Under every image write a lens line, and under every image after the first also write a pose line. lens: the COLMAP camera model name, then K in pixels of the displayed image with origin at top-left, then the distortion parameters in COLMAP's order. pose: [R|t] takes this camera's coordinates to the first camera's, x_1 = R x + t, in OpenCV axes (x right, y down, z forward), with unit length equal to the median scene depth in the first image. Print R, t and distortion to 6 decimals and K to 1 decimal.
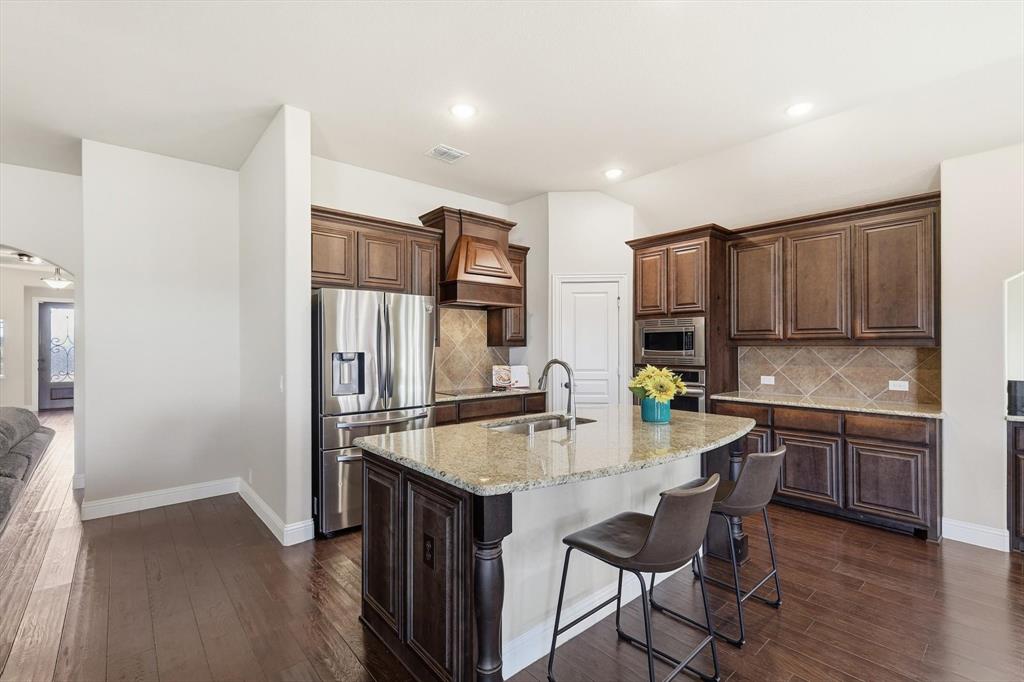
lens RADIAL K [[451.5, 0, 512.1], [0, 451.5, 344.6], [0, 0, 1]] dist [0.002291, -0.000112]
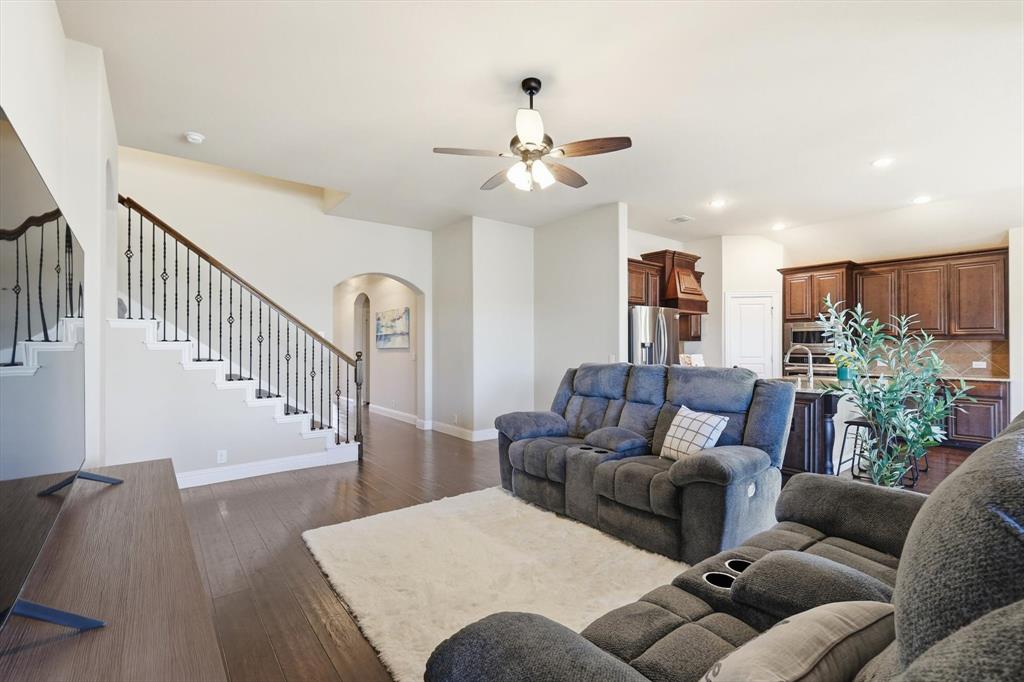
lens RADIAL K [[451.5, 0, 512.1], [0, 451.5, 344.6], [0, 0, 1]] dist [0.002291, -0.000112]
pose [[0.999052, 0.002497, -0.043463, -0.715243], [-0.002561, 0.999996, -0.001409, 0.026179], [0.043459, 0.001519, 0.999054, -0.659608]]
